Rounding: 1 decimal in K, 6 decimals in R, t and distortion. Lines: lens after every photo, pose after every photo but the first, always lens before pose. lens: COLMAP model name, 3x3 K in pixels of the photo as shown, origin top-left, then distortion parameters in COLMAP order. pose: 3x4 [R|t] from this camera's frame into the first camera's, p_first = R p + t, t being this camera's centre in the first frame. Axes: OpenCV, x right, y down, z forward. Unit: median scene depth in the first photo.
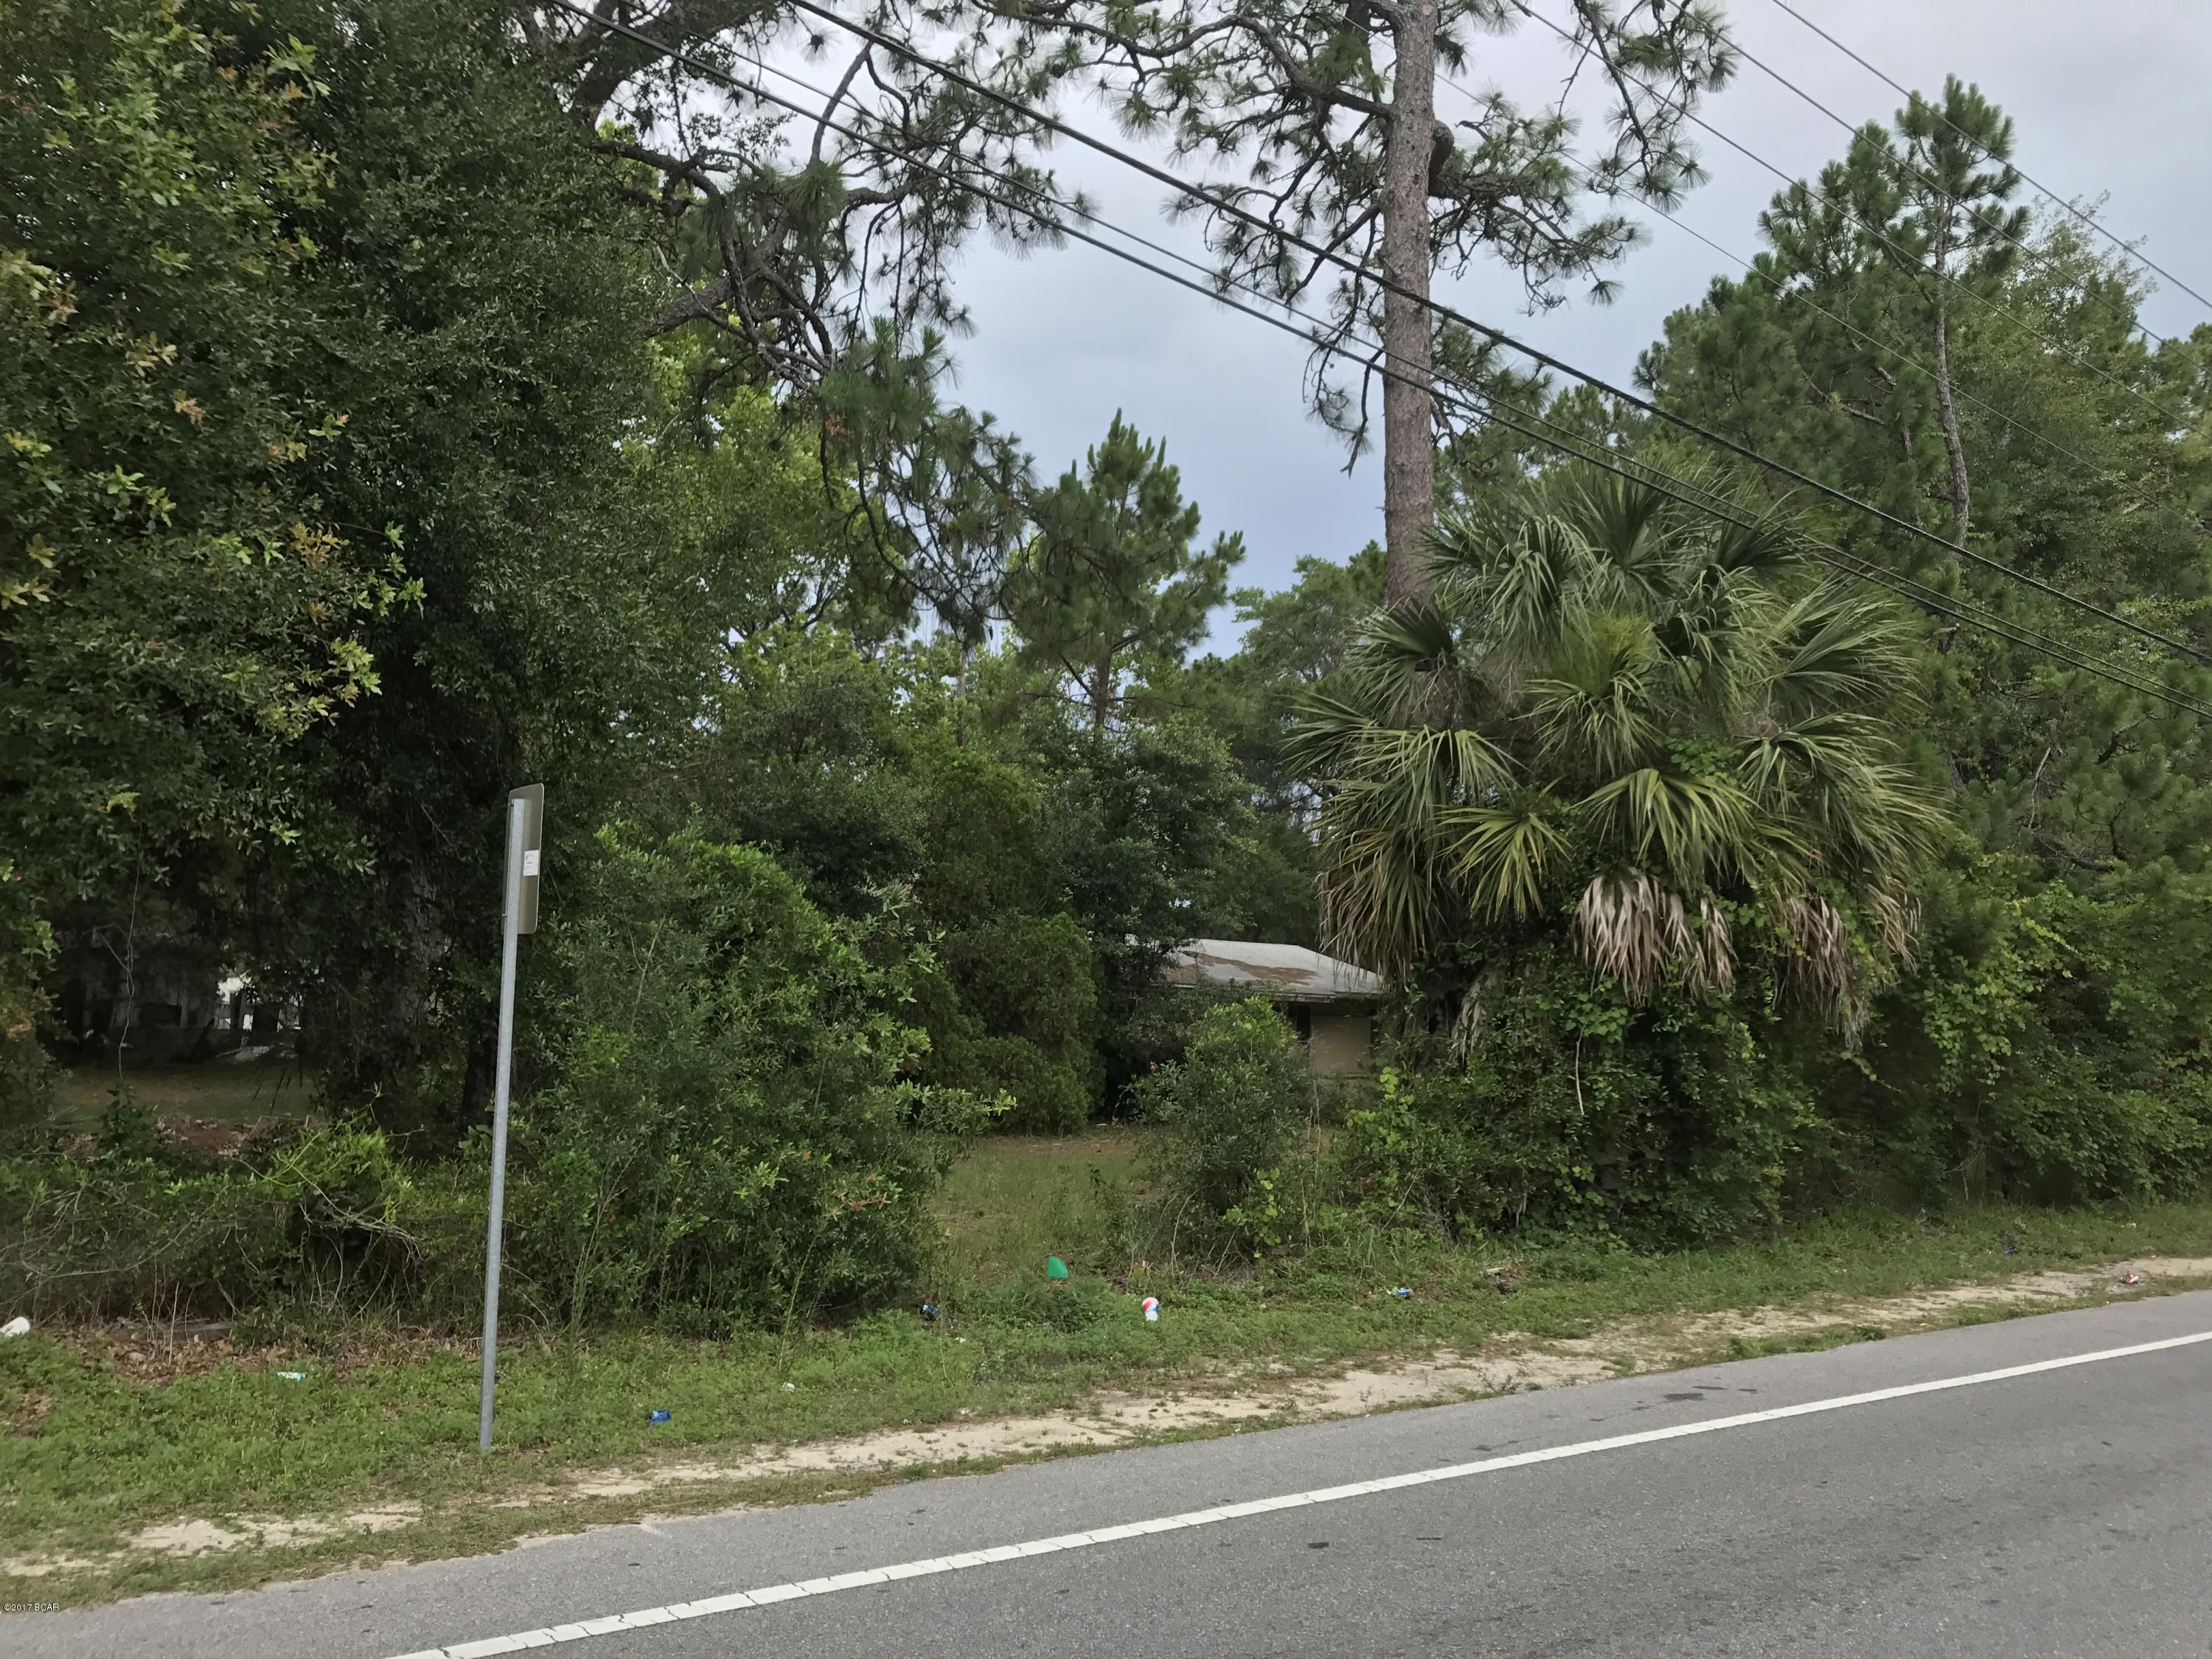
lens RADIAL K [[1832.4, 0, 1112.6], [0, 1832.4, 819.1], [0, 0, 1]] dist [0.043864, -0.058448]
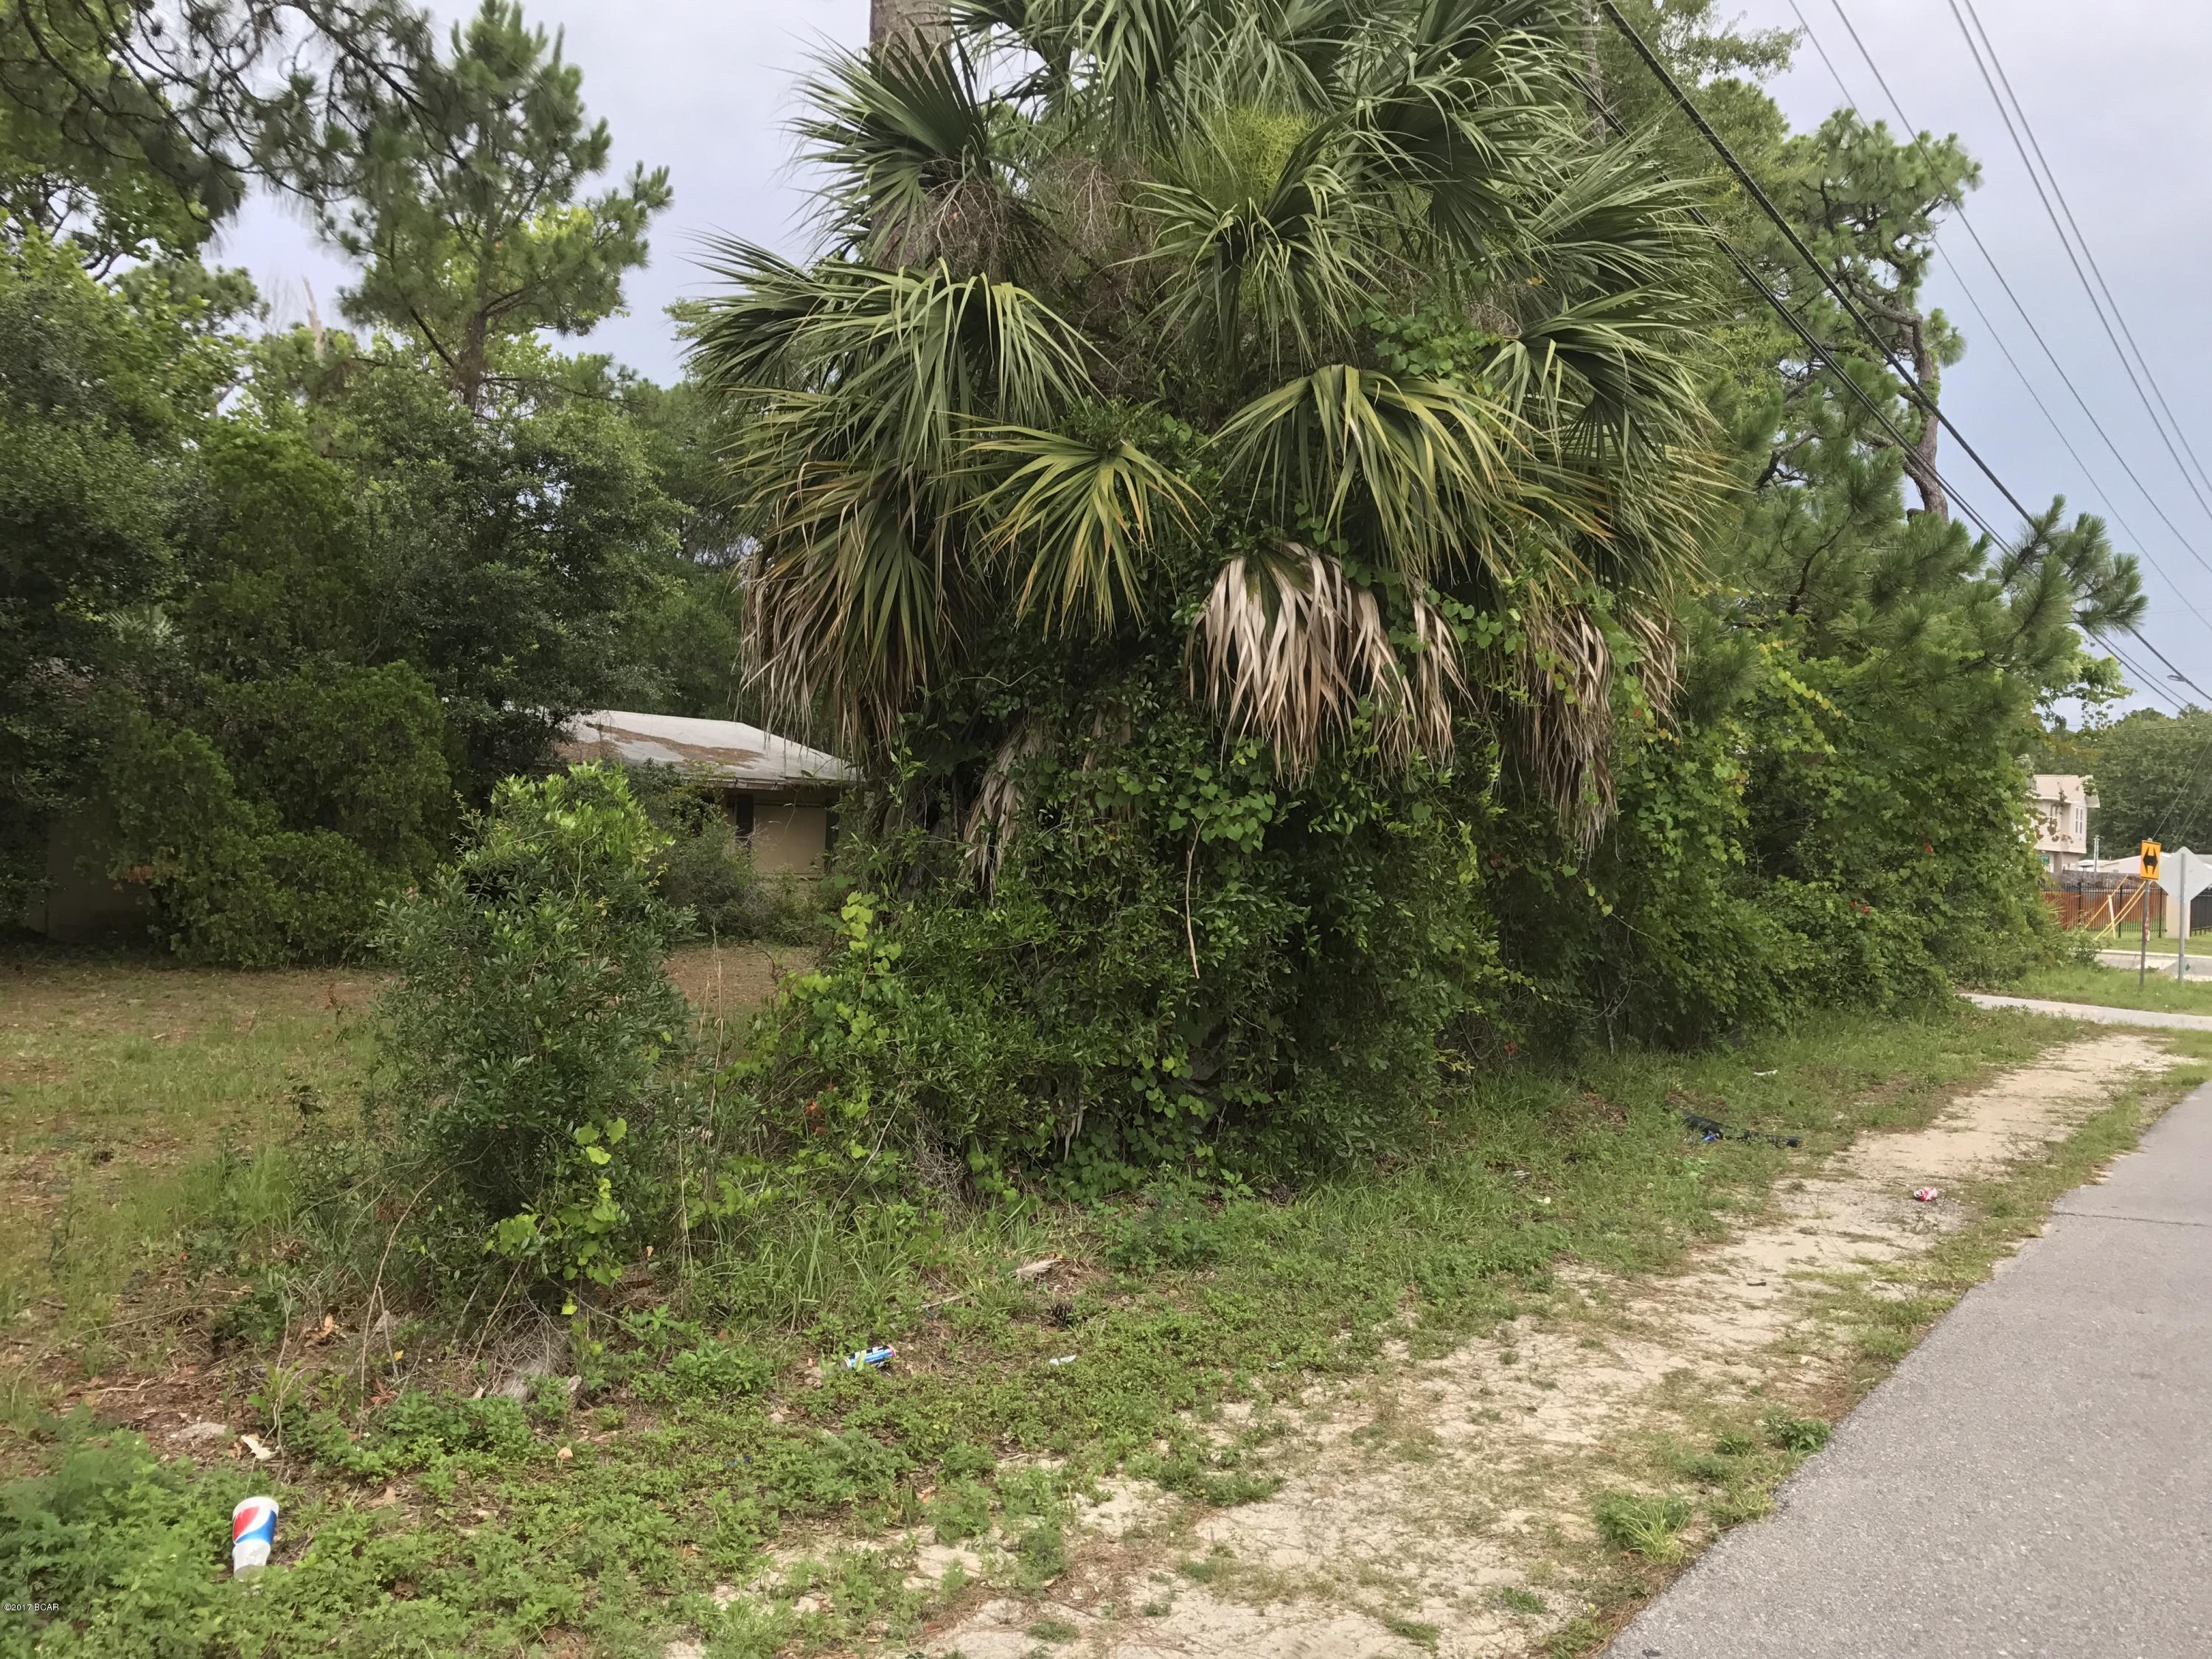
lens RADIAL K [[1832.4, 0, 1109.0], [0, 1832.4, 812.2], [0, 0, 1]] dist [0.043864, -0.058448]
pose [[0.957825, 0.006520, 0.287279, 0.064557], [-0.037741, 0.993936, 0.103276, 0.050692], [-0.284864, -0.109762, 0.952263, 0.457969]]
